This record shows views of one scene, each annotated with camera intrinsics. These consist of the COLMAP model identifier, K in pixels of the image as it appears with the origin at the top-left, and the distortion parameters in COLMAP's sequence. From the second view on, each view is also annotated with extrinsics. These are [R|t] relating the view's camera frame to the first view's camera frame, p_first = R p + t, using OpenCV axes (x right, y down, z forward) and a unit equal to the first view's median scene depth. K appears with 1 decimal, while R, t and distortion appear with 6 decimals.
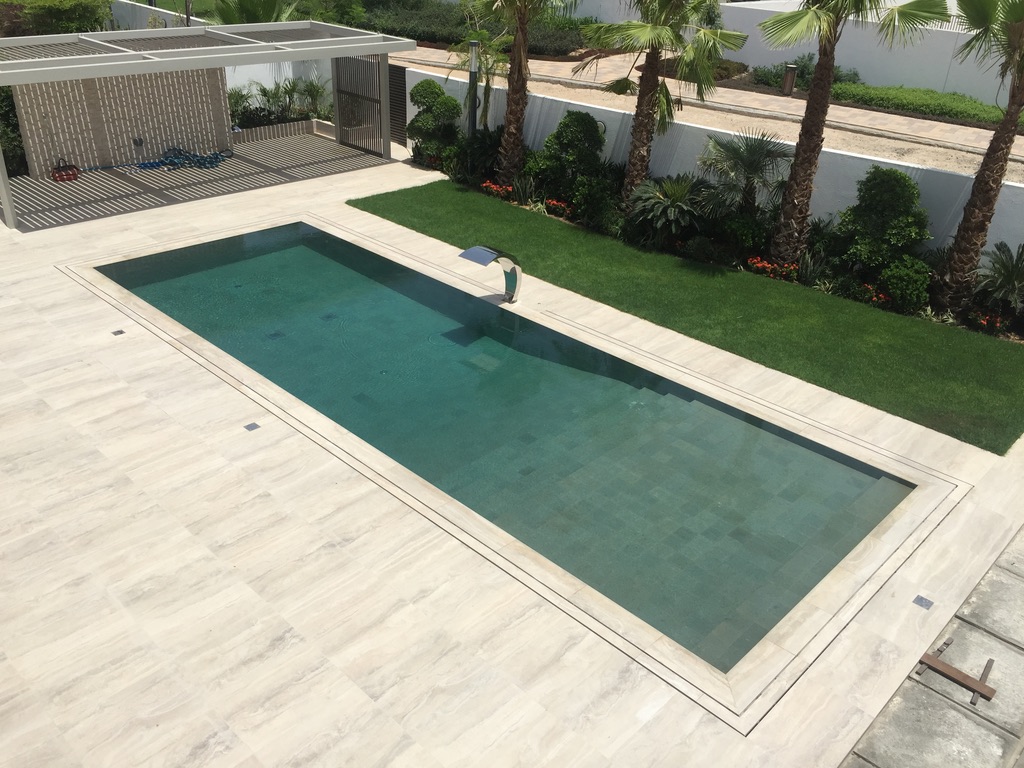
lens RADIAL K [[882.1, 0, 498.7], [0, 882.1, 369.6], [0, 0, 1]] dist [0.074828, -0.096109]
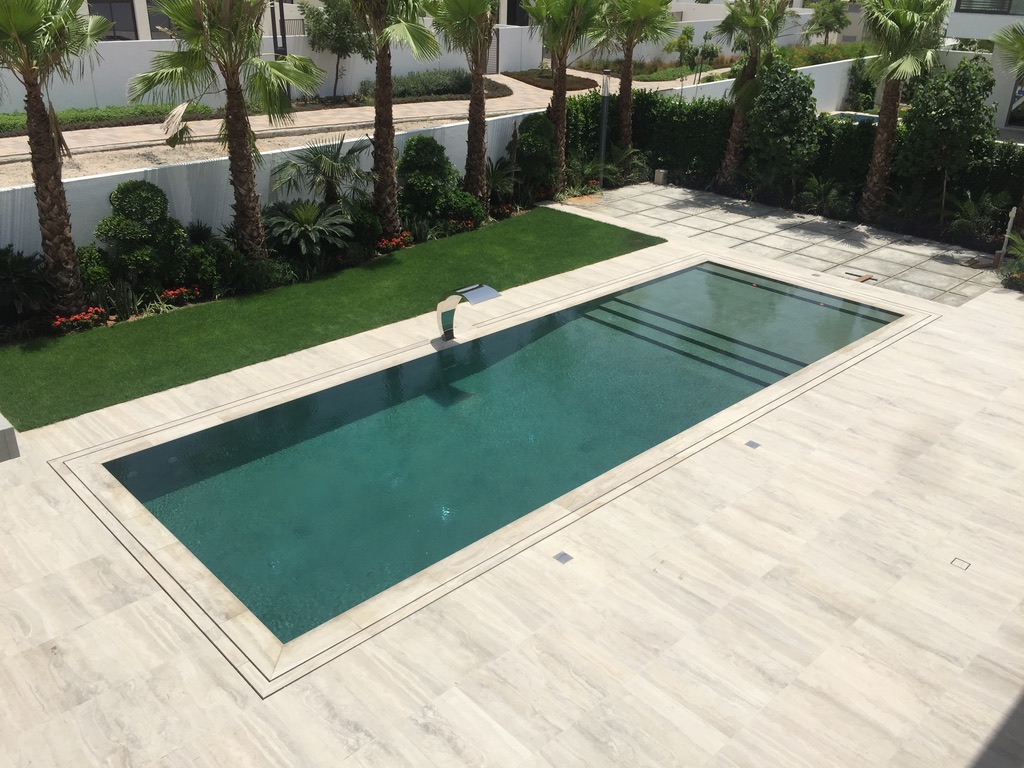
lens RADIAL K [[882.1, 0, 508.8], [0, 882.1, 374.7], [0, 0, 1]] dist [0.074828, -0.096109]
pose [[0.030717, -0.456839, 0.889019, -0.875563], [0.440611, 0.804546, 0.398207, -0.405986], [-0.897172, 0.379480, 0.226002, 0.731072]]
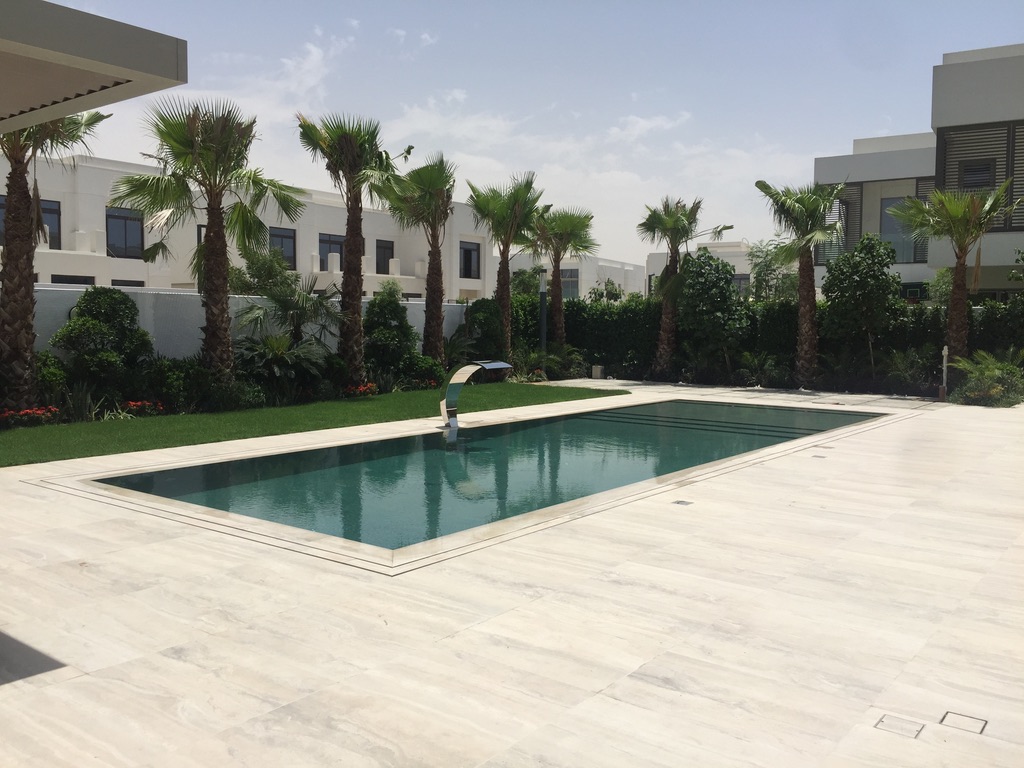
lens RADIAL K [[882.1, 0, 509.6], [0, 882.1, 373.3], [0, 0, 1]] dist [0.074828, -0.096109]
pose [[-0.121059, -0.096790, 0.987915, -0.886329], [0.444280, 0.884703, 0.141120, -0.227513], [-0.887671, 0.455995, -0.064100, 0.978055]]
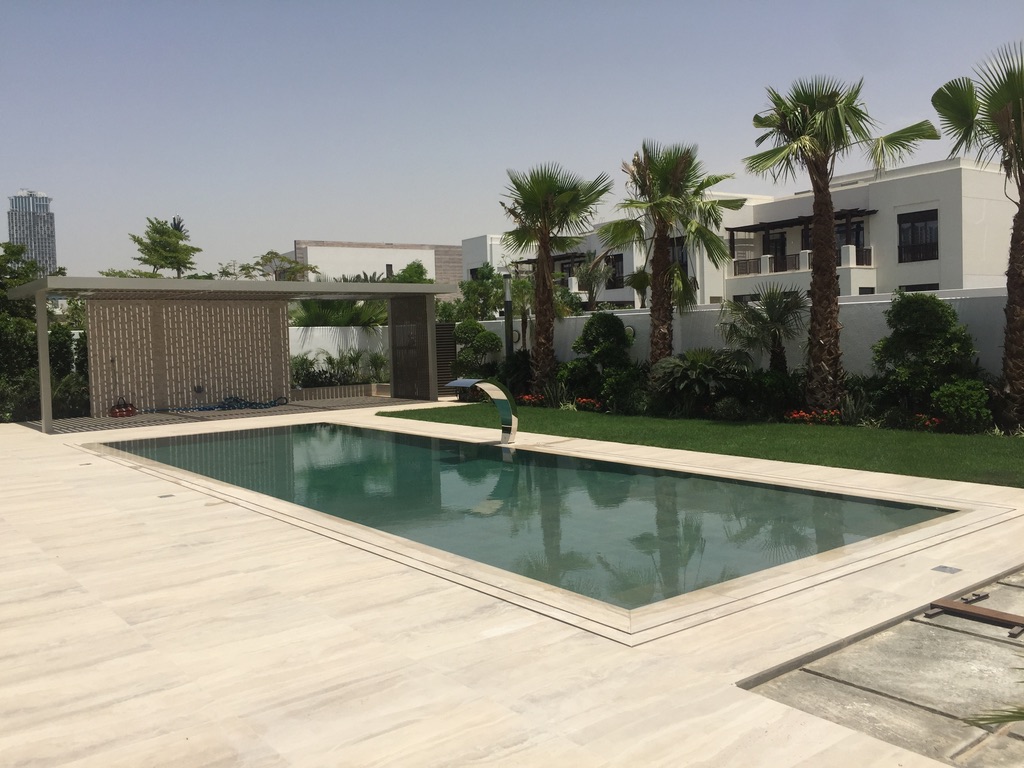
lens RADIAL K [[882.1, 0, 499.2], [0, 882.1, 360.2], [0, 0, 1]] dist [0.074828, -0.096109]
pose [[0.988561, -0.063117, -0.136983, 0.135227], [-0.002763, 0.900496, -0.434855, 0.242413], [0.150799, 0.430259, 0.890021, 0.144836]]
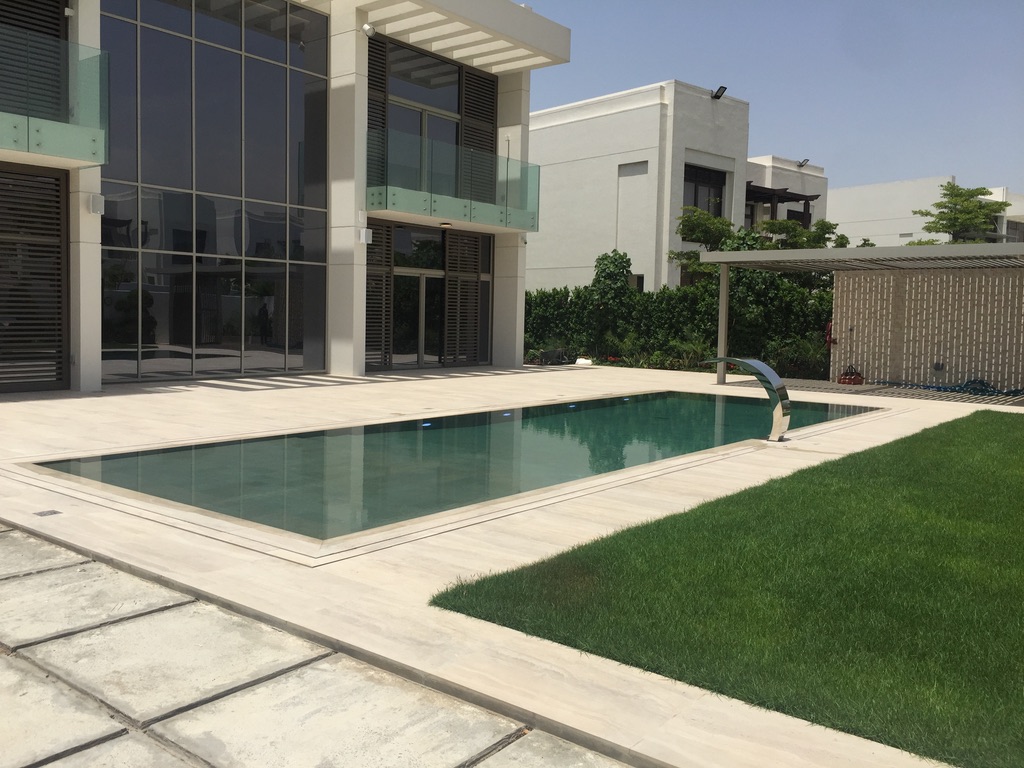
lens RADIAL K [[882.1, 0, 511.7], [0, 882.1, 382.9], [0, 0, 1]] dist [0.074828, -0.096109]
pose [[0.096844, 0.037271, -0.994601, 0.817446], [-0.475014, 0.879878, -0.013280, -0.041473], [0.874633, 0.473736, 0.102915, 0.788233]]
